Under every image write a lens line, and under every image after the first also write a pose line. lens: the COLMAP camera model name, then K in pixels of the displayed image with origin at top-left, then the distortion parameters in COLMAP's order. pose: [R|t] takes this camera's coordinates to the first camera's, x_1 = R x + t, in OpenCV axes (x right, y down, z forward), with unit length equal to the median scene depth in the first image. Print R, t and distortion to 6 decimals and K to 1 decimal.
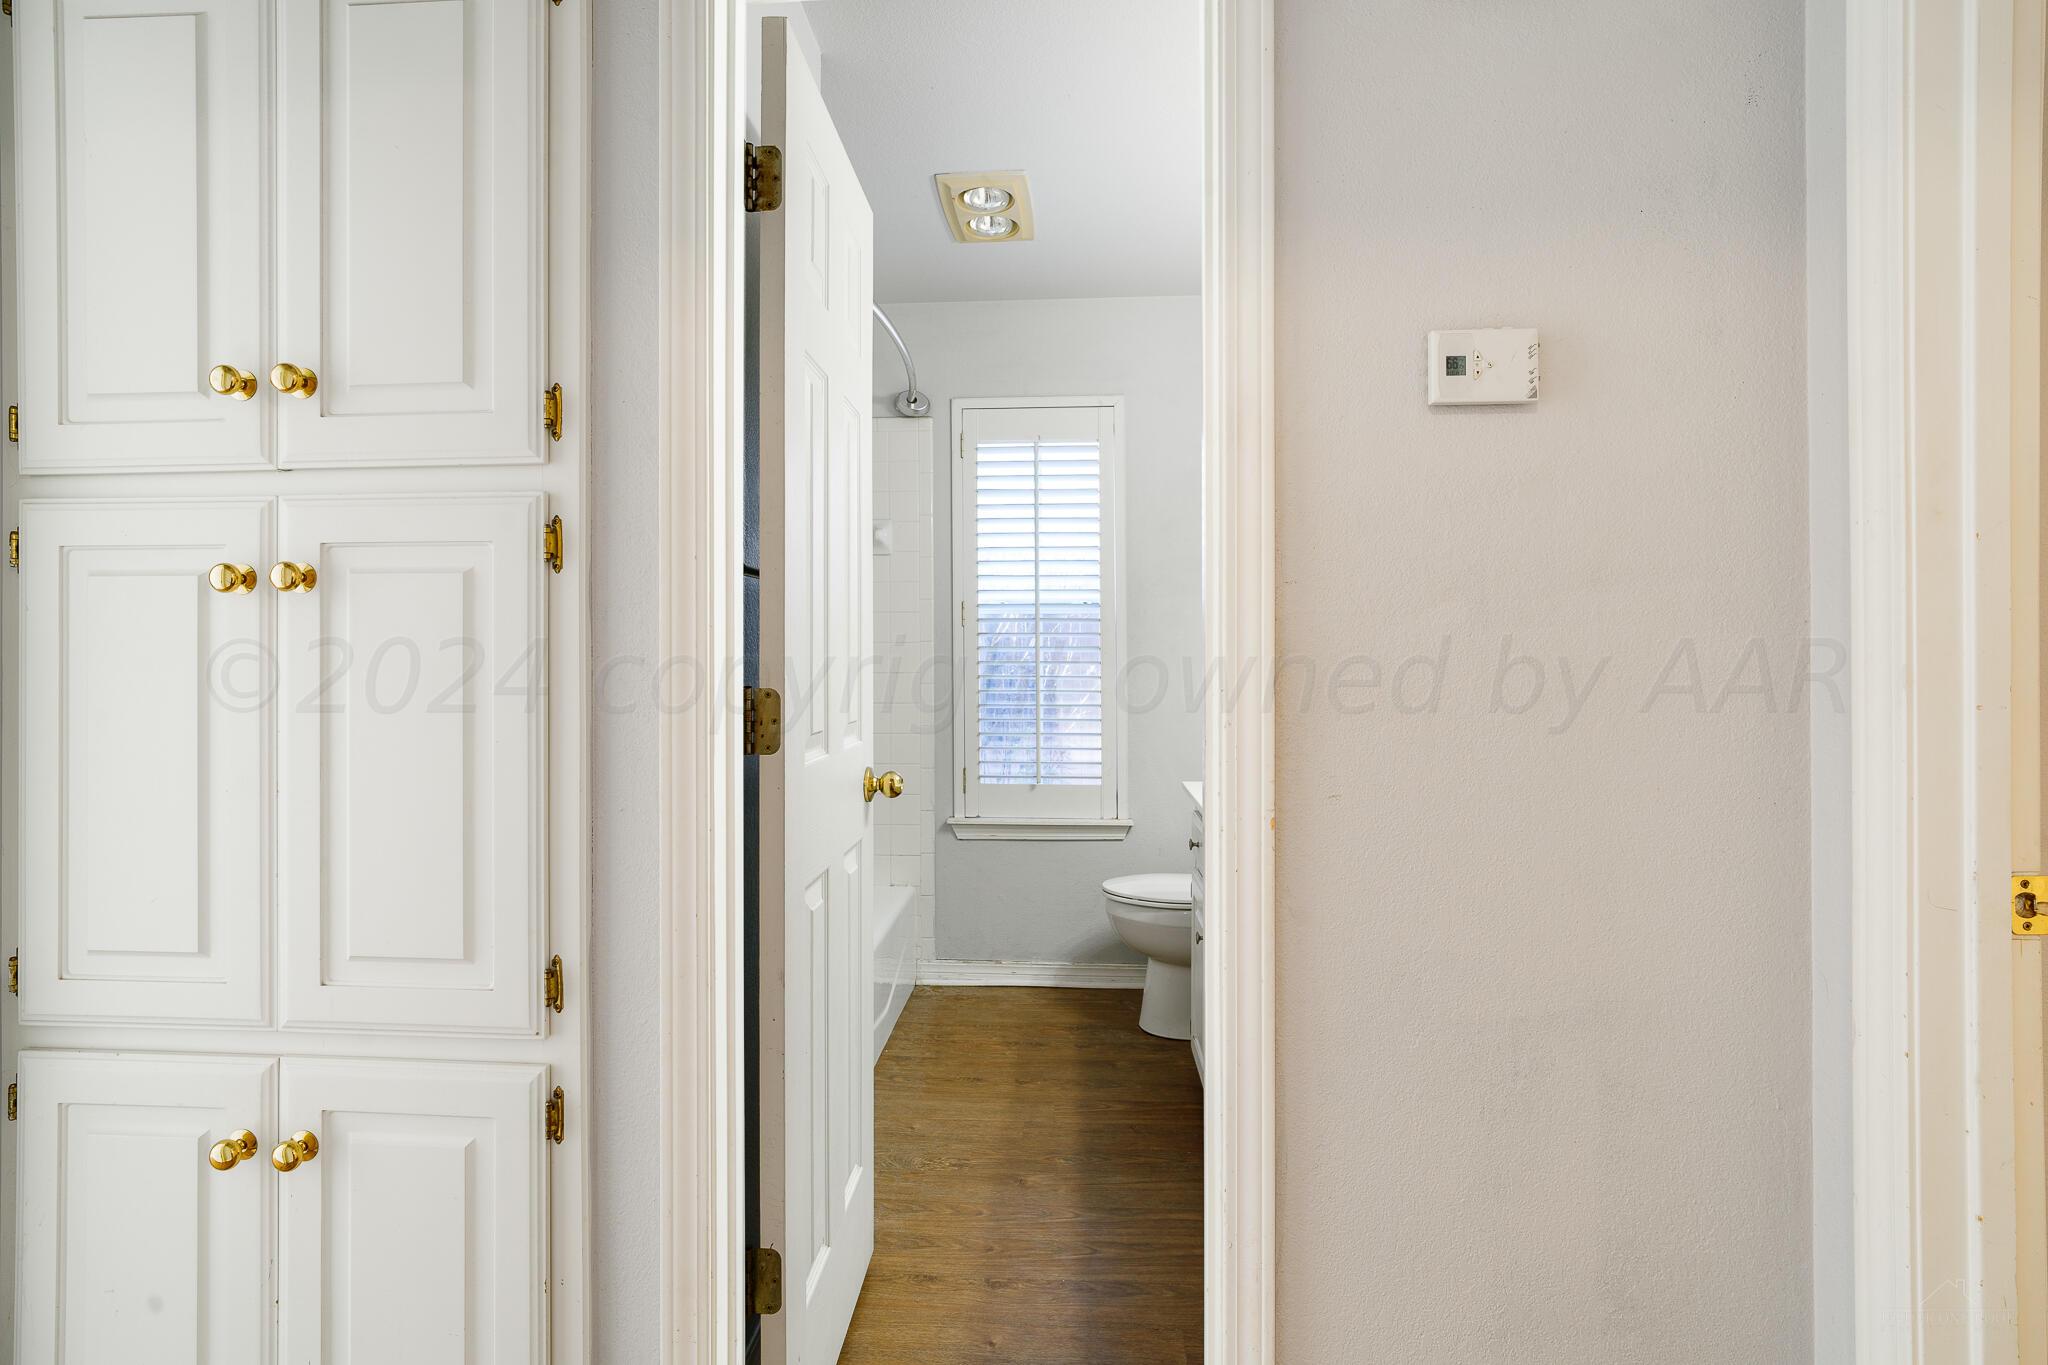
lens RADIAL K [[972.9, 0, 1027.5], [0, 972.9, 619.3], [0, 0, 1]] dist [-0.018825, 0.007863]
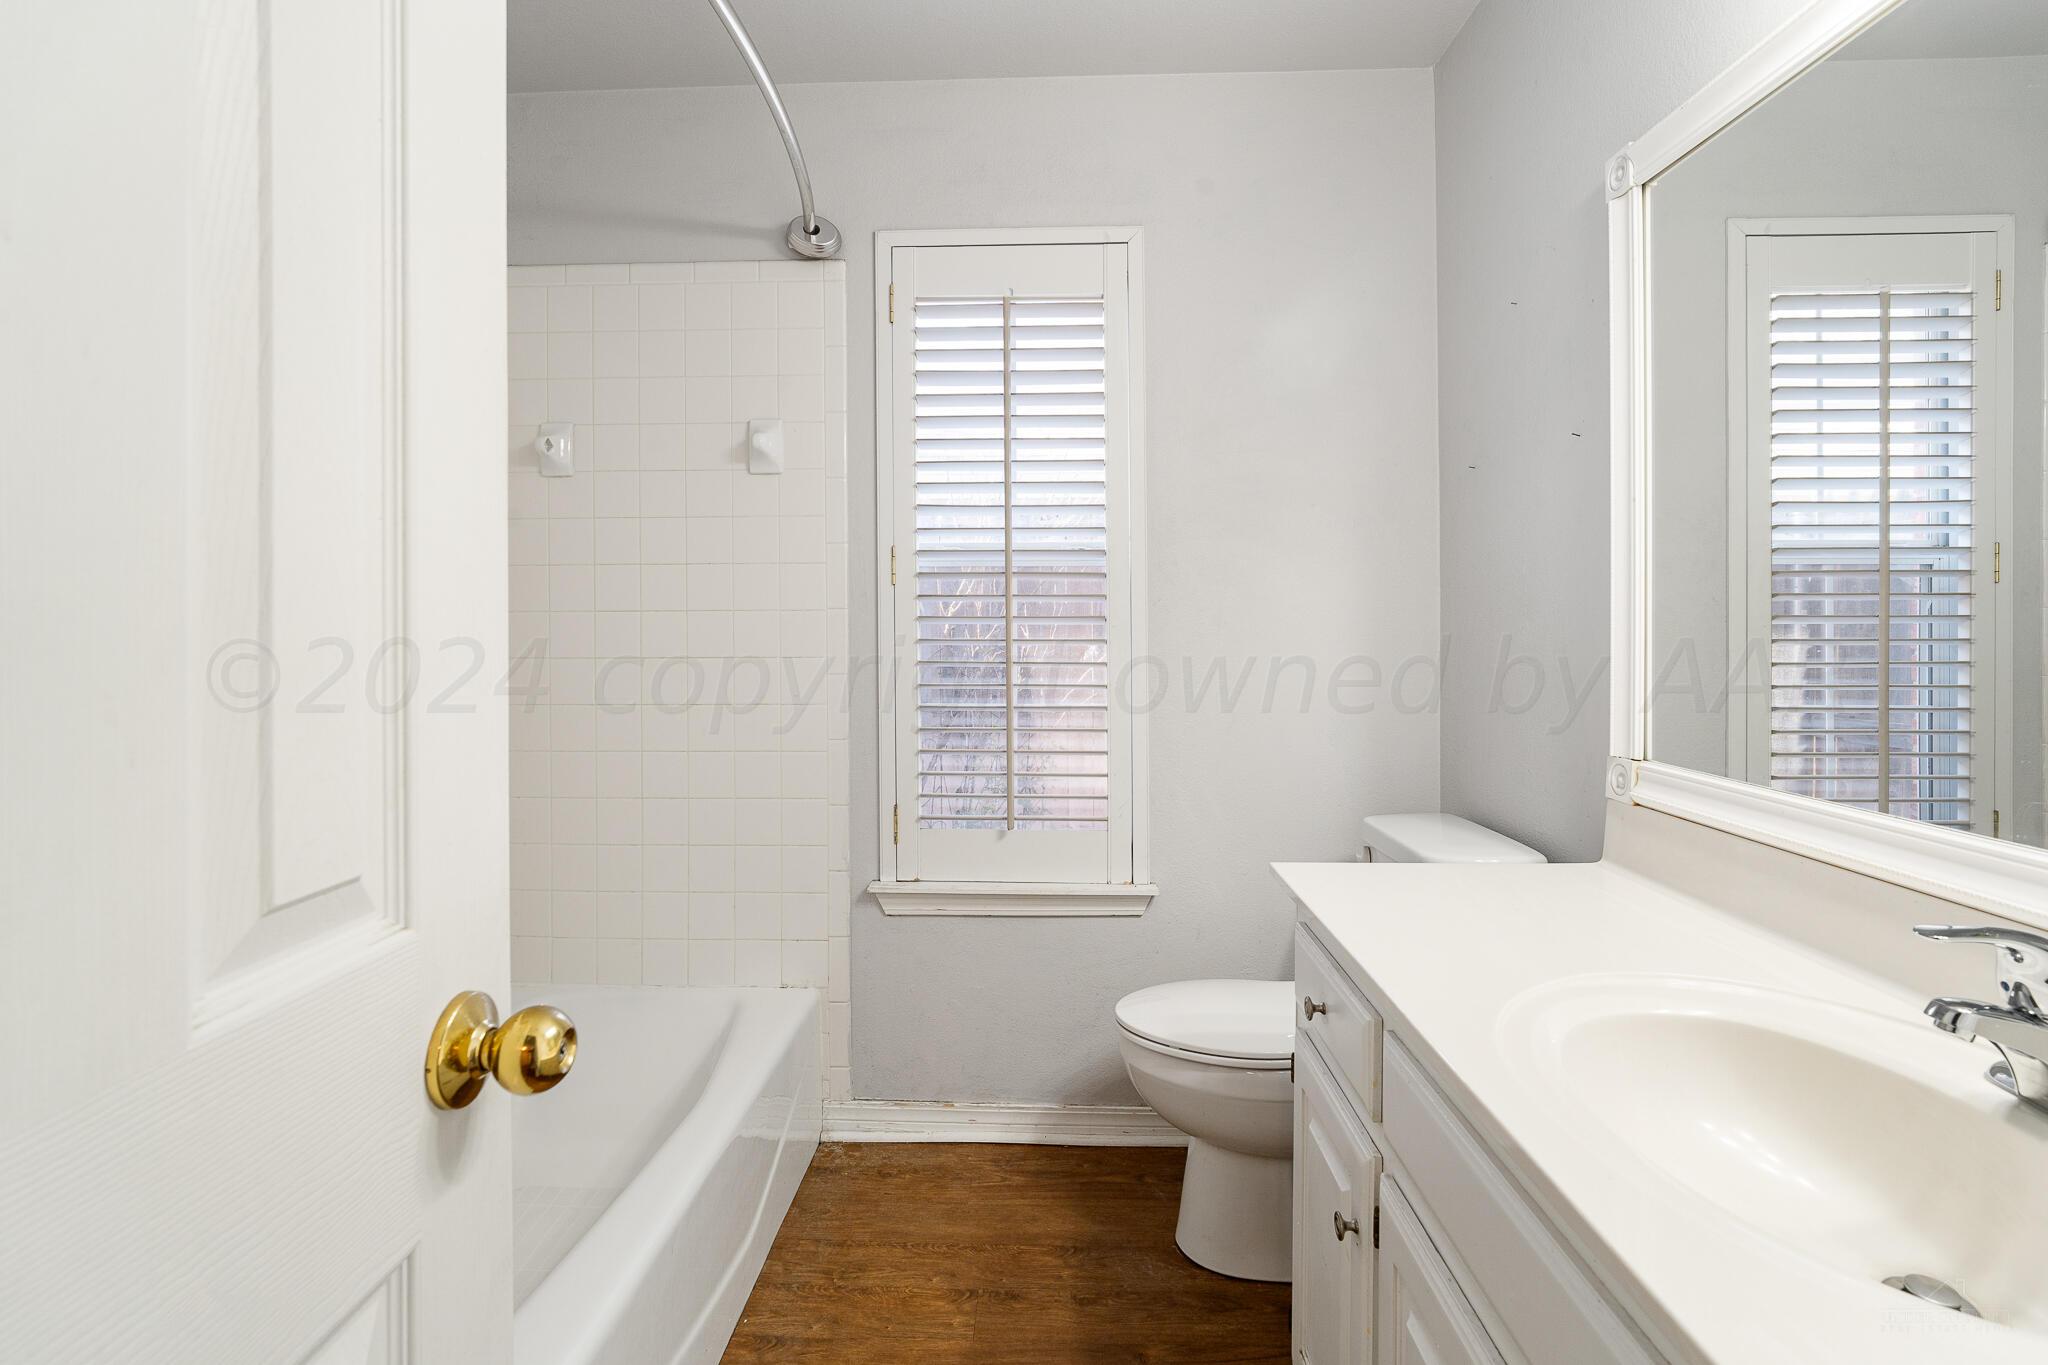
lens RADIAL K [[972.9, 0, 1027.5], [0, 972.9, 619.3], [0, 0, 1]] dist [-0.018825, 0.007863]
pose [[0.999619, -0.000119, 0.027602, 0.004811], [-0.000624, 0.999638, 0.026911, 0.012483], [-0.027596, -0.026918, 0.999257, 0.361347]]
